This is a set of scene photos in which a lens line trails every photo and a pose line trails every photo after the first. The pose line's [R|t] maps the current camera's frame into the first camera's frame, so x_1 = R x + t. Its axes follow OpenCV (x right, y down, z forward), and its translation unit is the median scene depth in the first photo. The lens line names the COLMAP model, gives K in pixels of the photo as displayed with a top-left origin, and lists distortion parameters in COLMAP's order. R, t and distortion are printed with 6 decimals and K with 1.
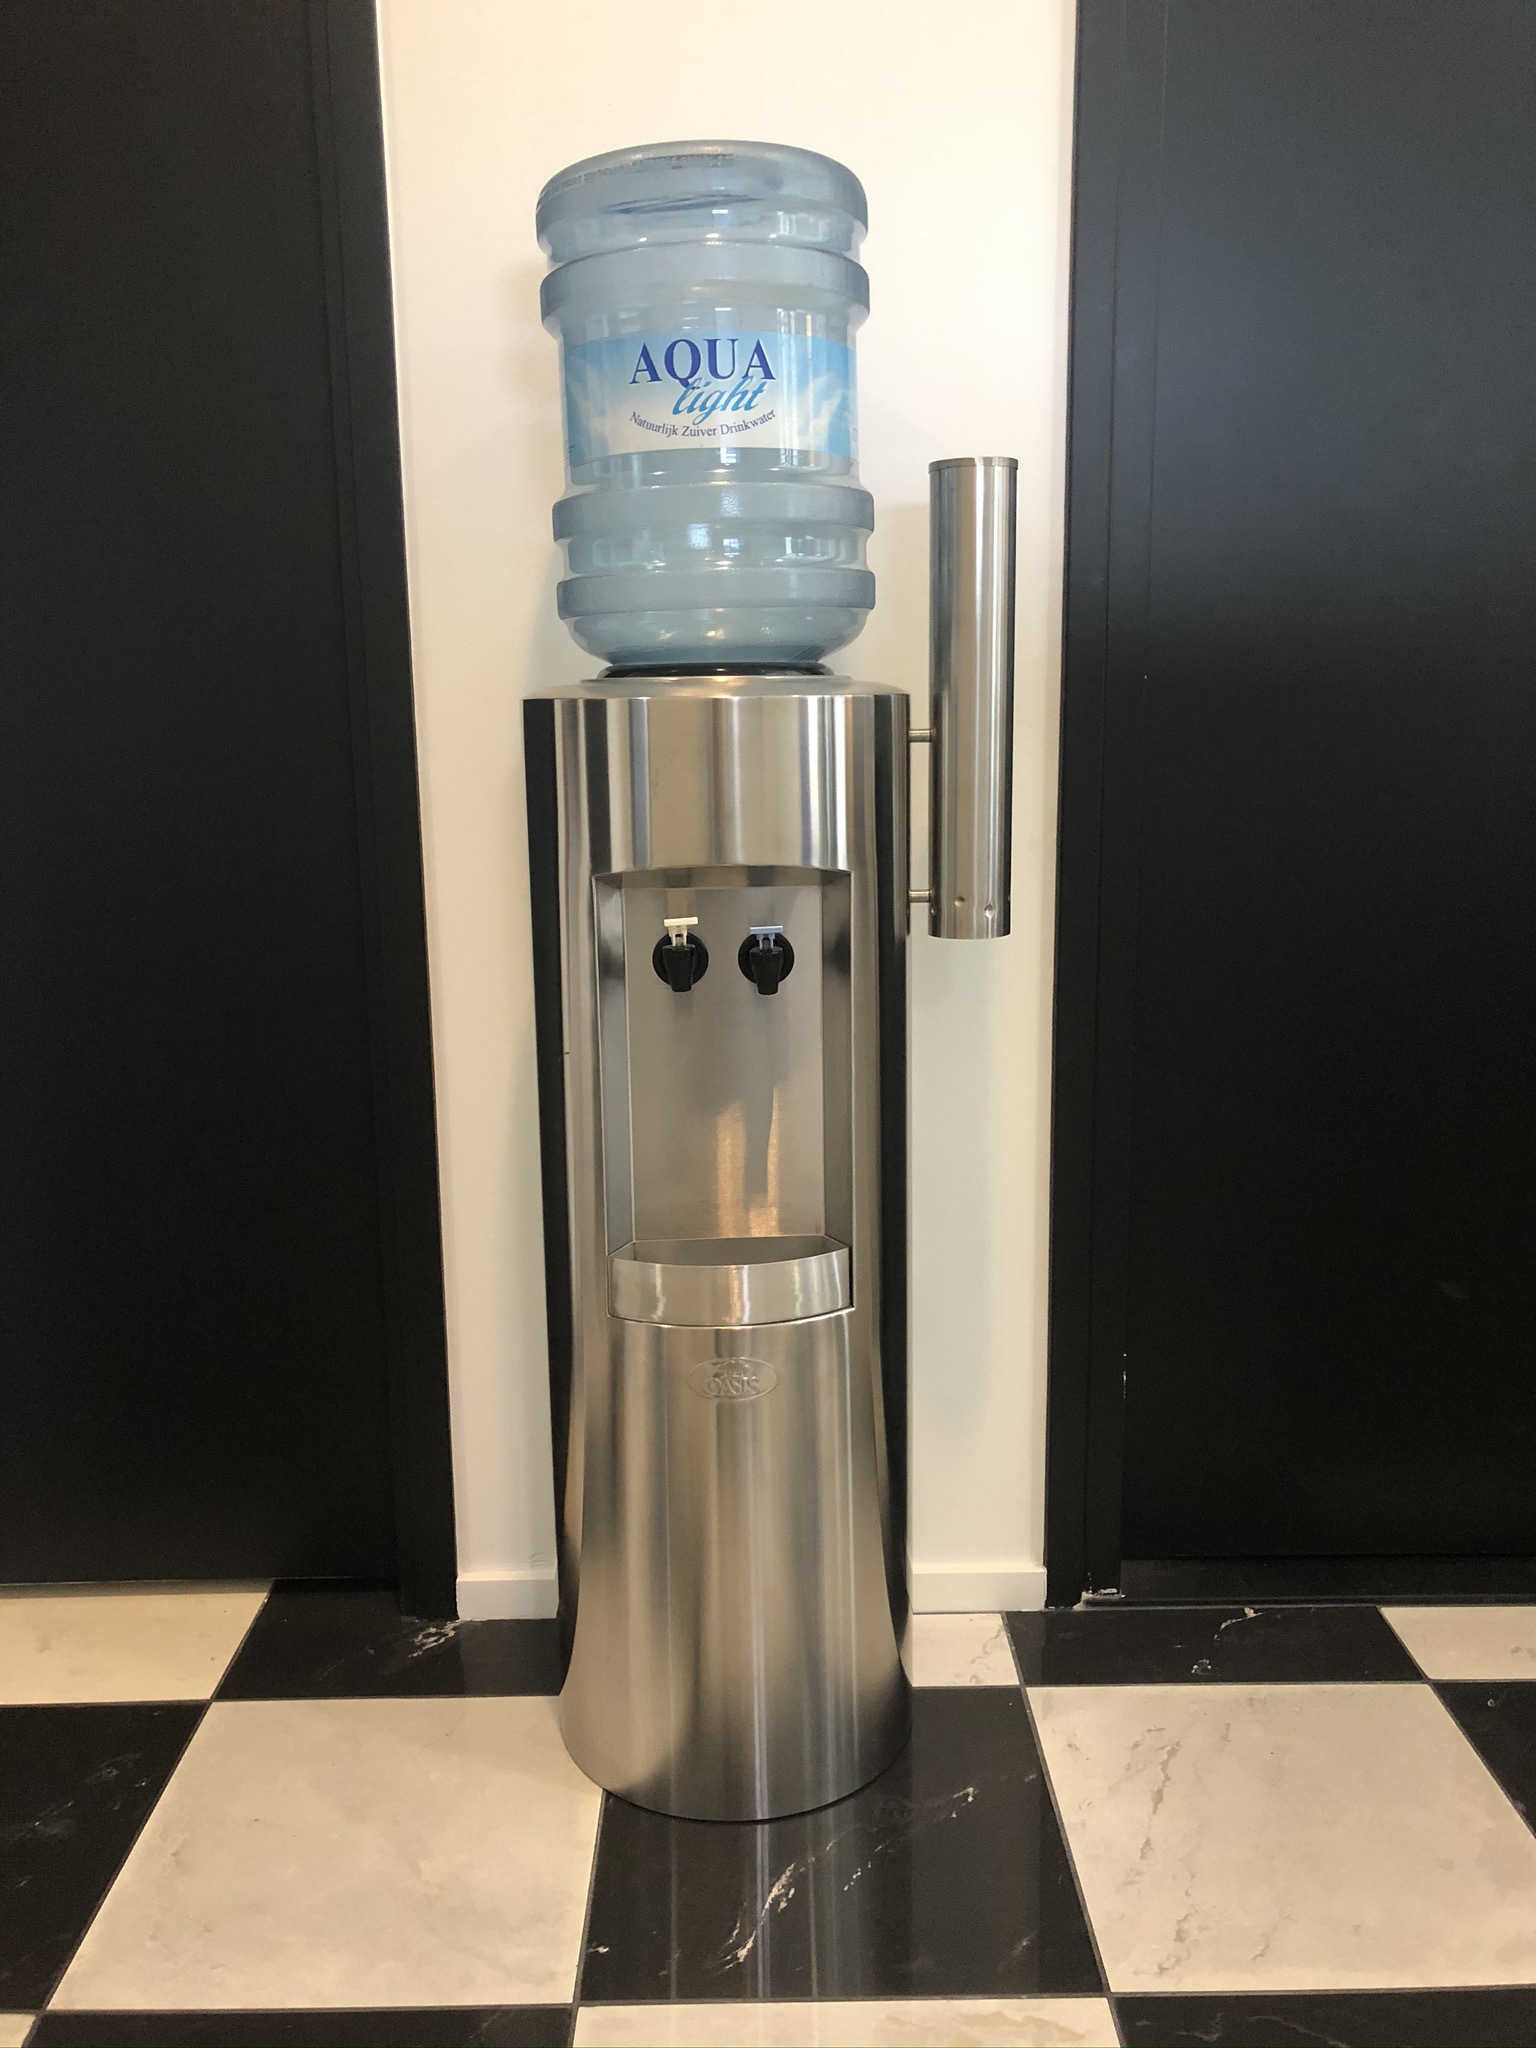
lens RADIAL K [[1648.4, 0, 798.1], [0, 1648.4, 1029.9], [0, 0, 1]] dist [0.036980, -0.055833]
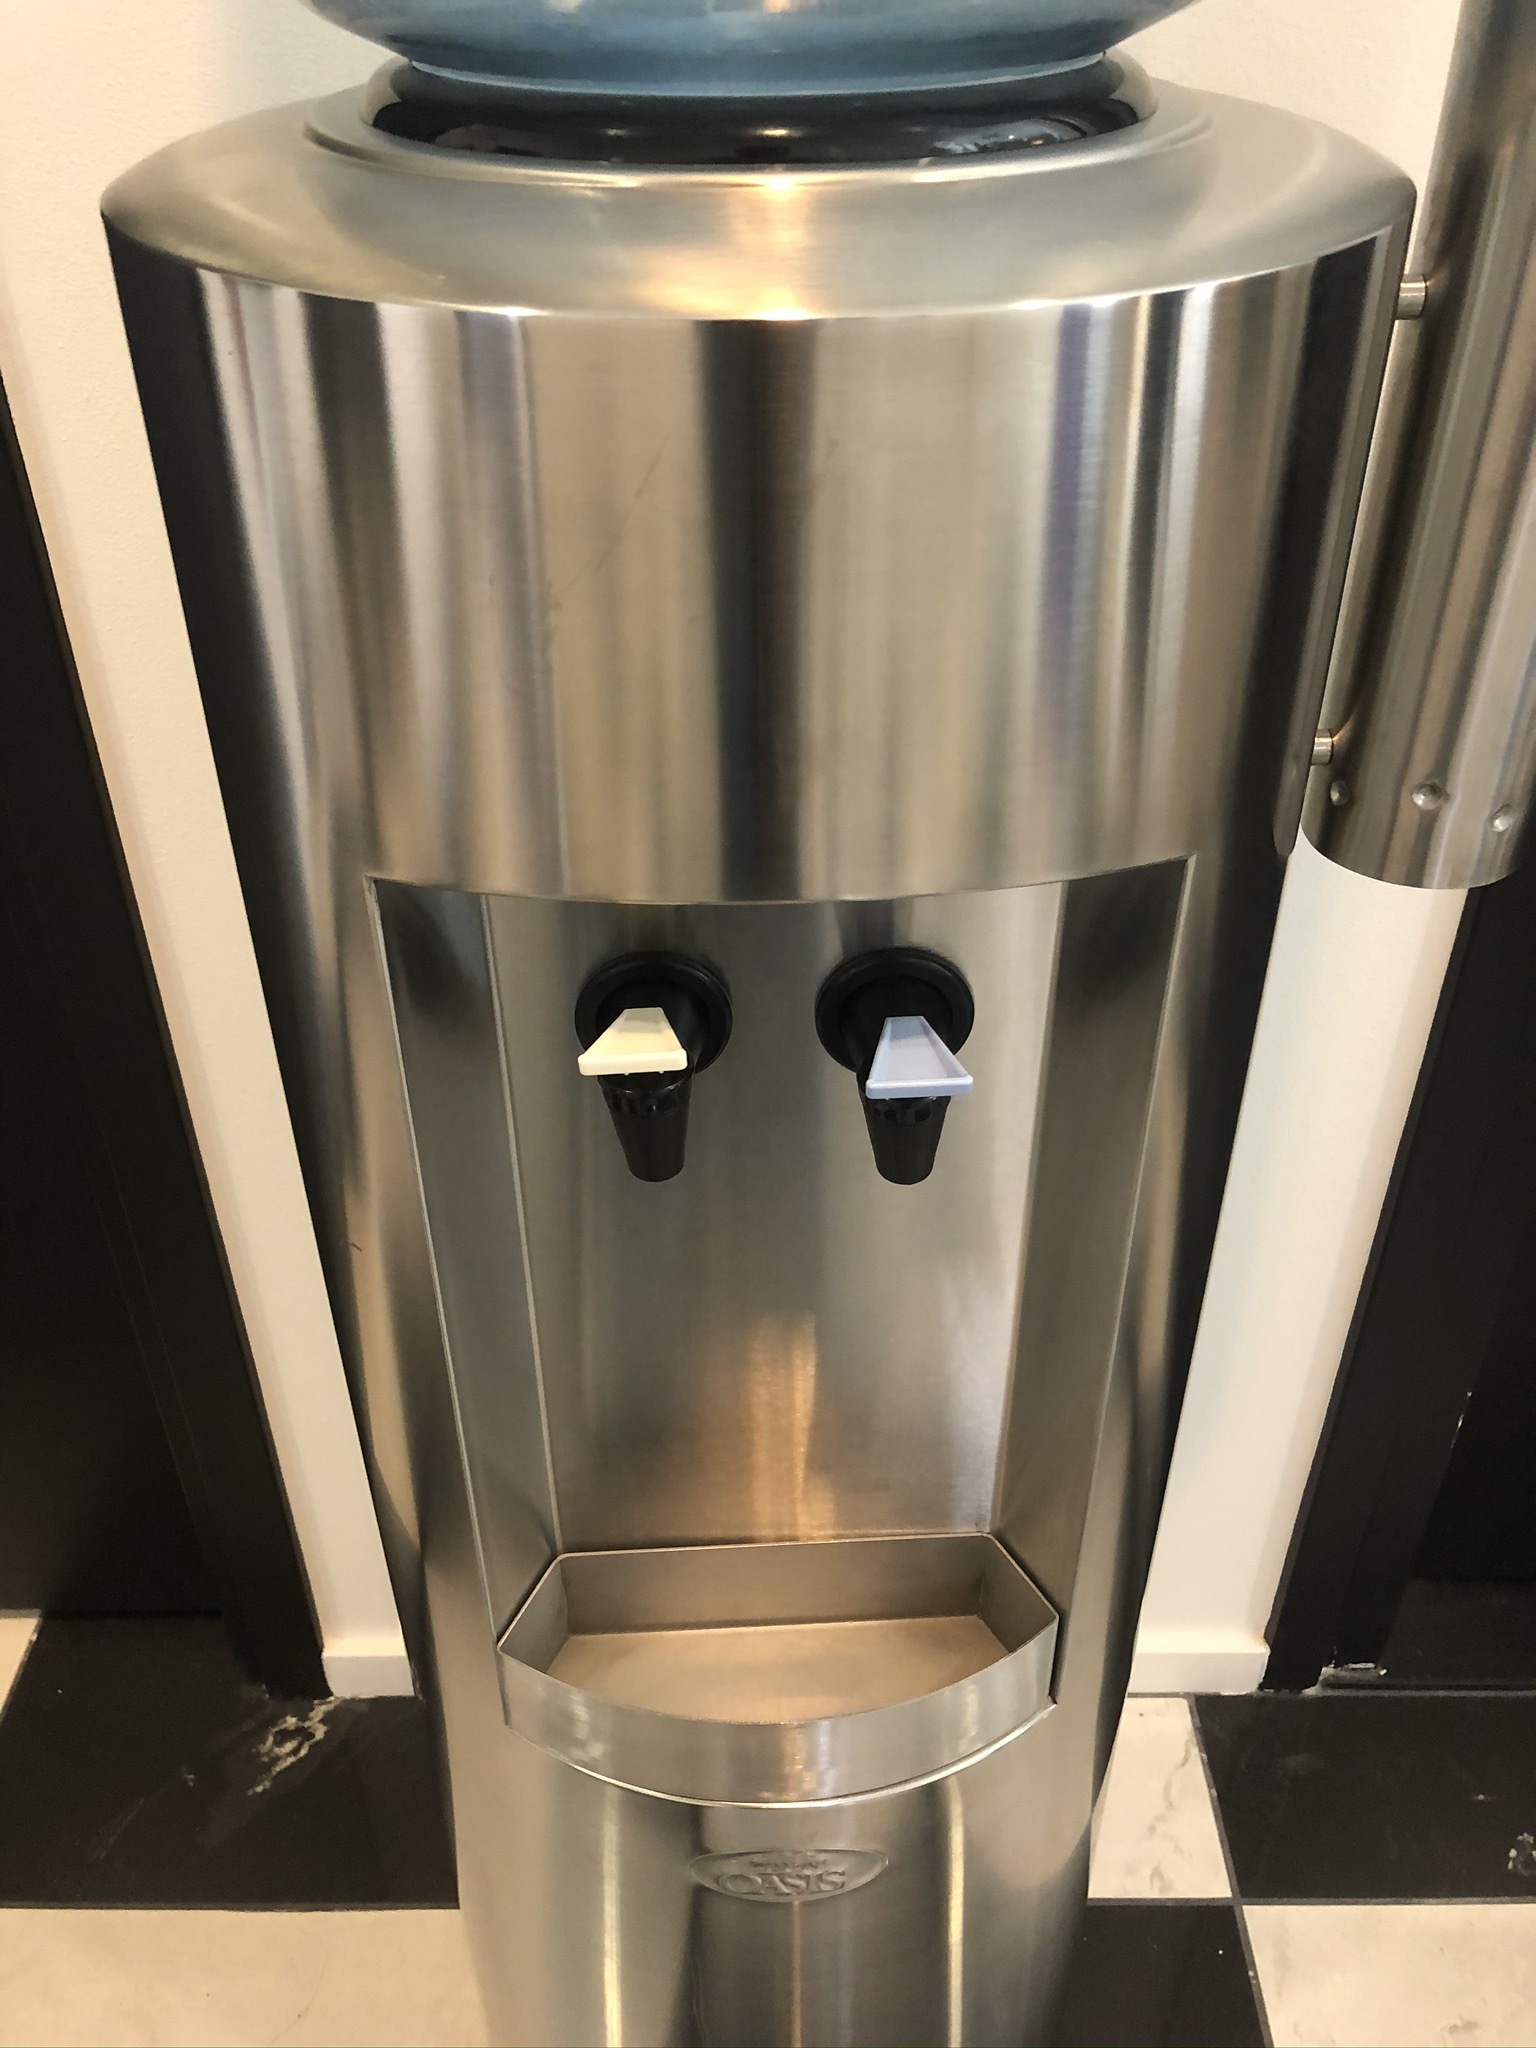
lens RADIAL K [[1648.4, 0, 732.6], [0, 1648.4, 983.0], [0, 0, 1]] dist [0.036980, -0.055833]
pose [[0.999306, 0.014840, -0.034166, -0.041268], [0.000387, 0.913030, 0.407891, -0.193892], [0.037248, -0.407622, 0.912391, 0.669831]]
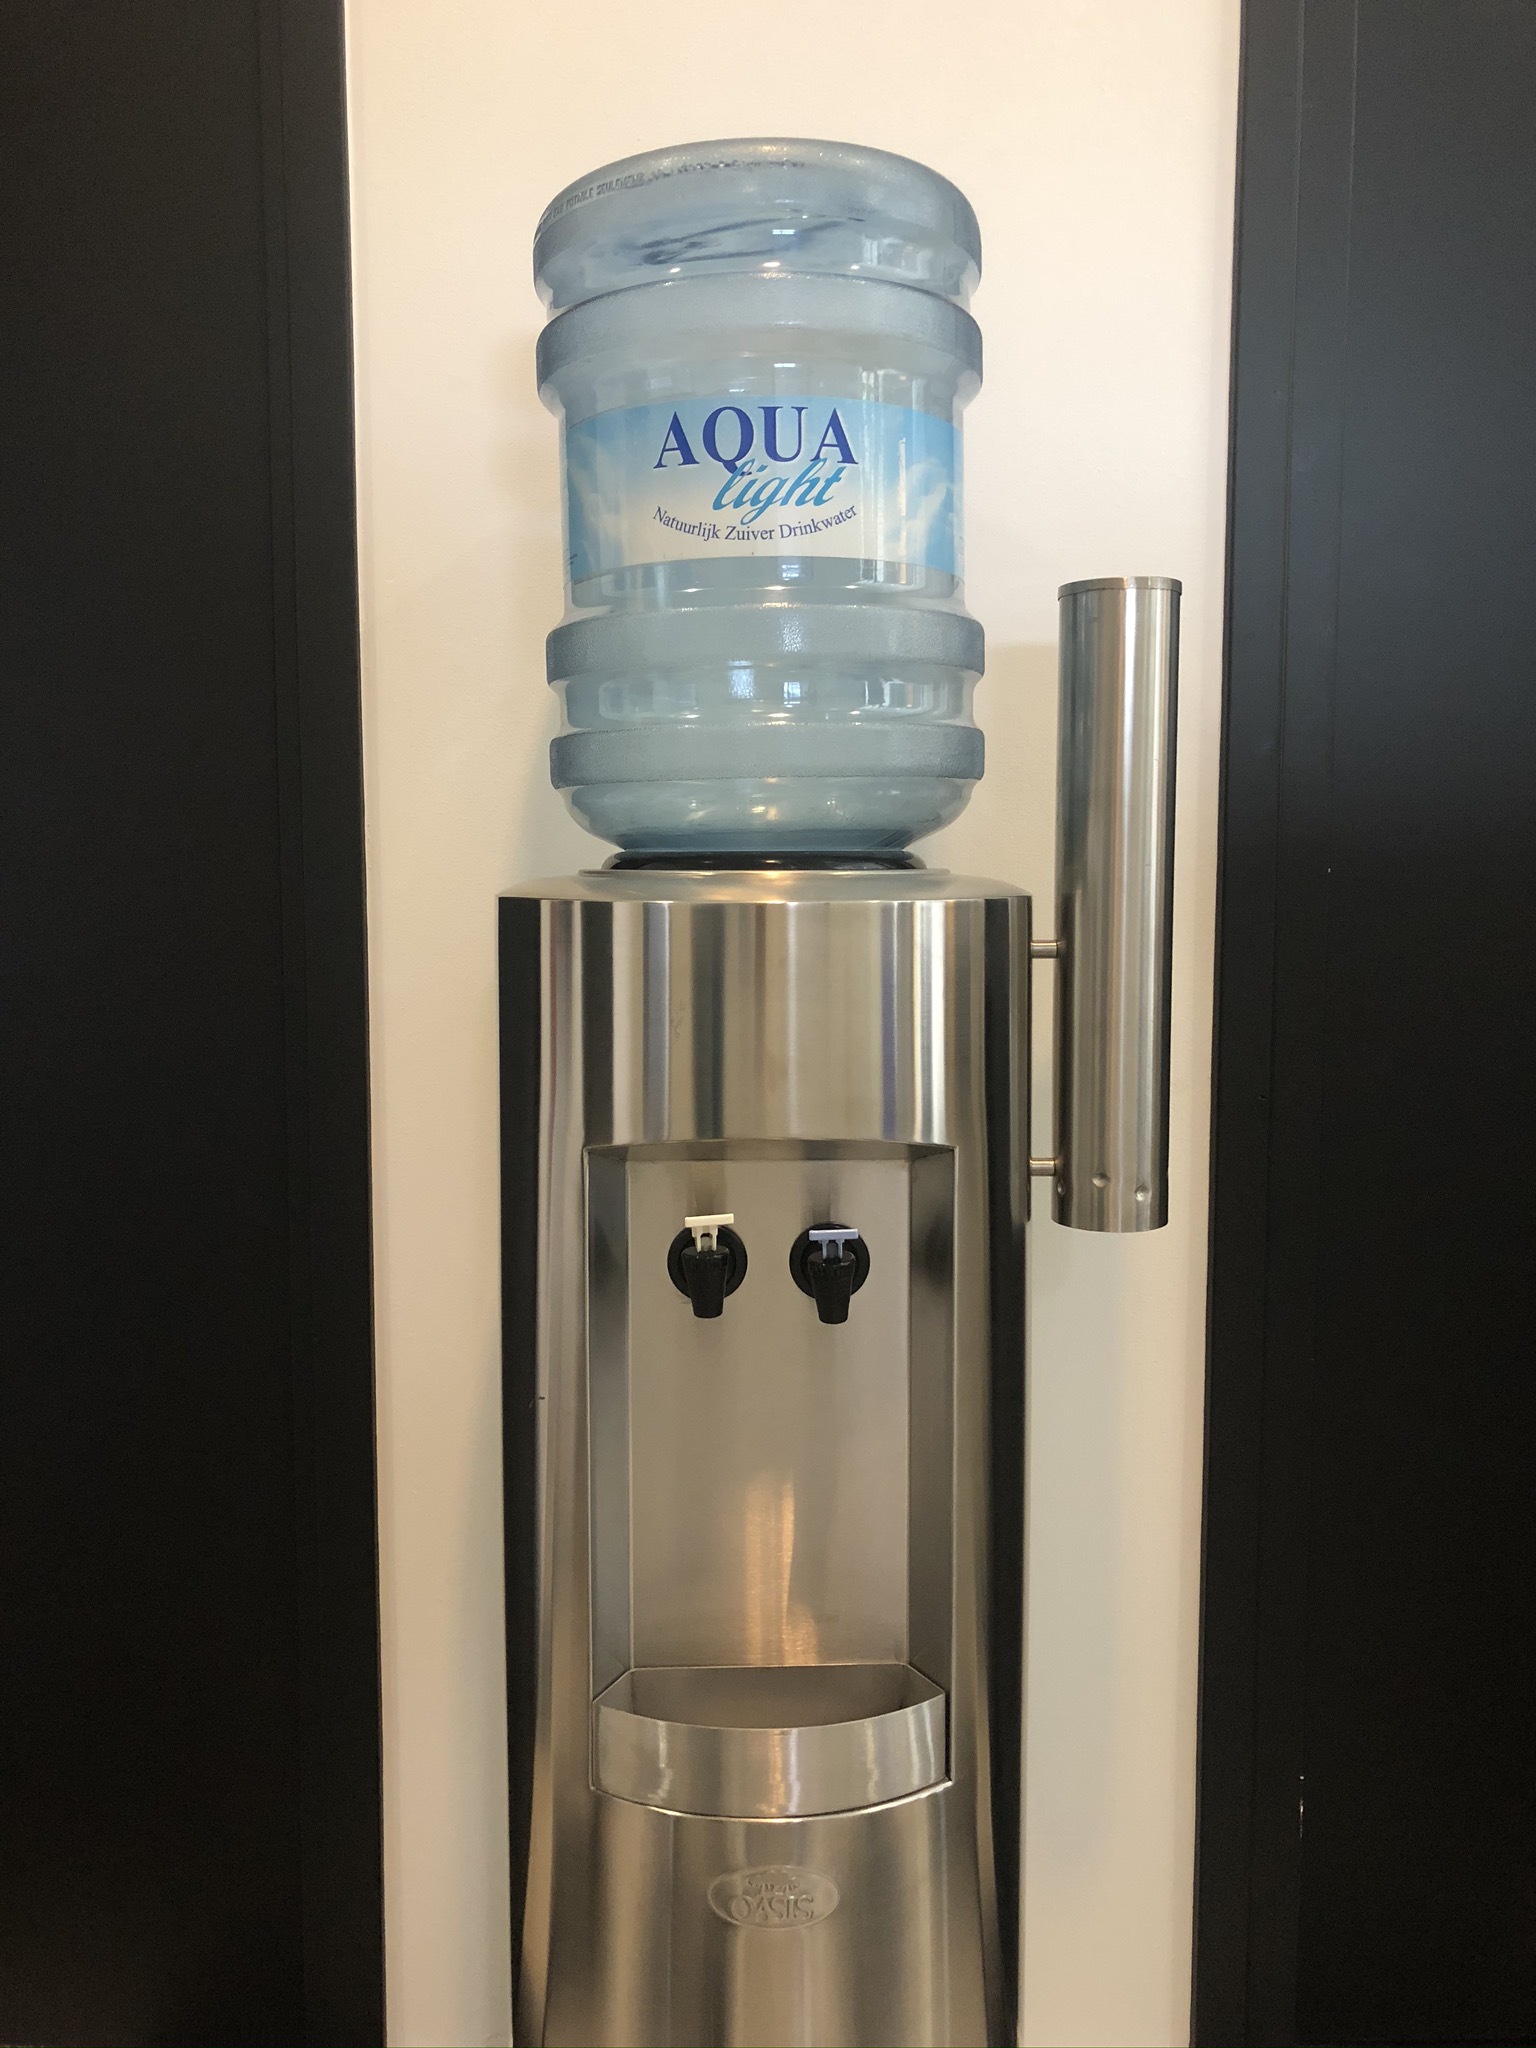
lens RADIAL K [[1648.4, 0, 786.0], [0, 1648.4, 1019.8], [0, 0, 1]] dist [0.036980, -0.055833]
pose [[0.999556, 0.013365, -0.026613, -0.020458], [-0.015844, 0.995330, -0.095217, -0.079074], [0.025216, 0.095597, 0.995101, 0.286593]]
